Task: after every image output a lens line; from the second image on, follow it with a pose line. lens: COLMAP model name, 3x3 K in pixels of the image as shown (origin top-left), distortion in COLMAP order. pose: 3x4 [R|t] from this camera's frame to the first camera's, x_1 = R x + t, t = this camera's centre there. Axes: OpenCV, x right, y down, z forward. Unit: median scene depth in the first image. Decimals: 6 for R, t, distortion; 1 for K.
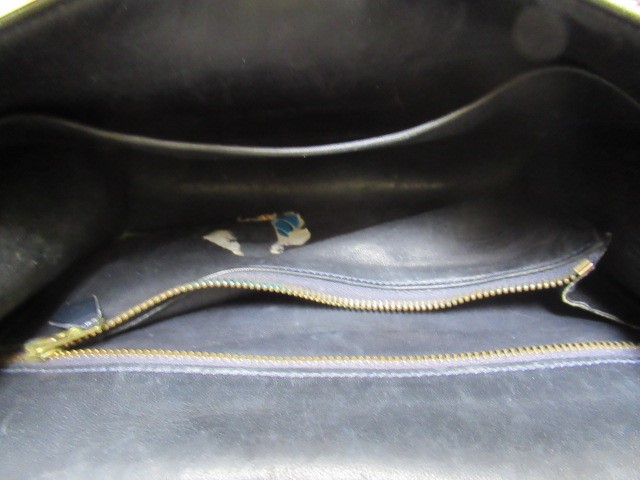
lens RADIAL K [[459.0, 0, 320.0], [0, 459.0, 240.0], [0, 0, 1]] dist [-0.099567, -0.000944]
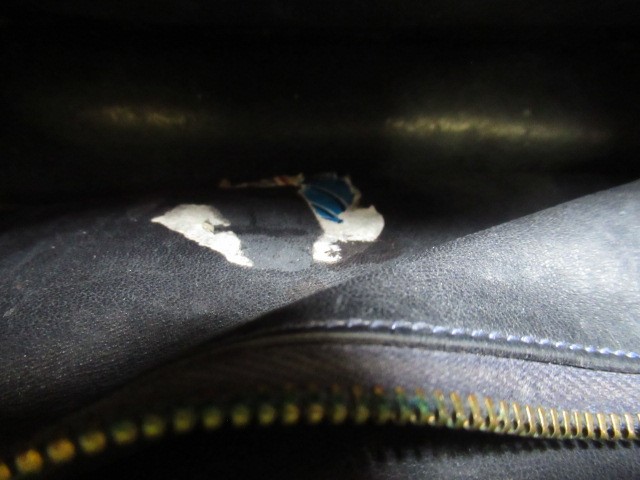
lens RADIAL K [[459.0, 0, 320.0], [0, 459.0, 240.0], [0, 0, 1]] dist [-0.099567, -0.000944]
pose [[0.993721, 0.017863, 0.110448, -0.139810], [-0.023161, 0.998632, 0.046873, -0.010394], [-0.109460, -0.049137, 0.992776, 0.533911]]
